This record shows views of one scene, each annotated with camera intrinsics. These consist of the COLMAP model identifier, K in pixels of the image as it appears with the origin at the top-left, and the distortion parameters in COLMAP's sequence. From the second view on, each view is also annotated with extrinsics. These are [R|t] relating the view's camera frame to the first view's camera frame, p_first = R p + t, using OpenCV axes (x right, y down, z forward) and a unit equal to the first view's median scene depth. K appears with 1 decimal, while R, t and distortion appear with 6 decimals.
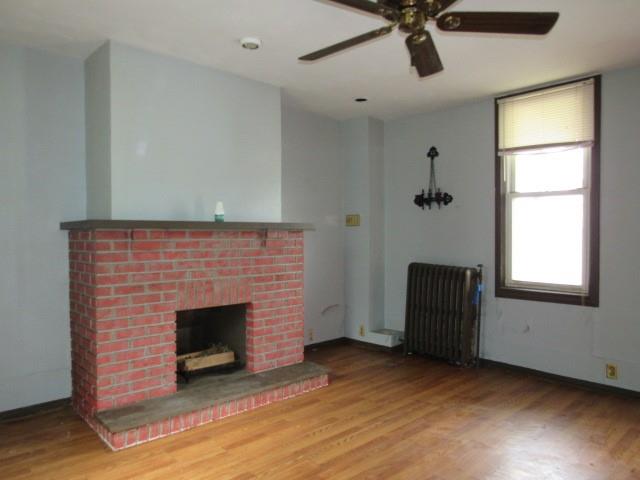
lens RADIAL K [[453.7, 0, 316.0], [0, 453.7, 240.2], [0, 0, 1]] dist [0.003741, -0.000061]
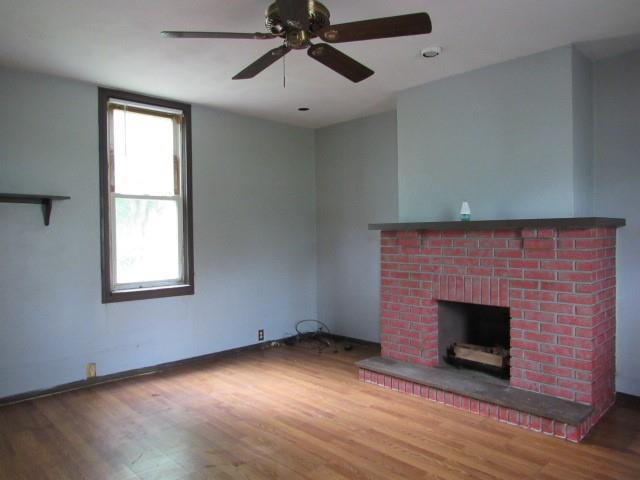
lens RADIAL K [[453.7, 0, 320.5], [0, 453.7, 238.0], [0, 0, 1]] dist [0.003741, -0.000061]
pose [[0.036646, 0.012103, -0.999255, 0.816316], [-0.000035, 0.999927, 0.012109, -0.015340], [0.999328, -0.000409, 0.036643, 0.638103]]
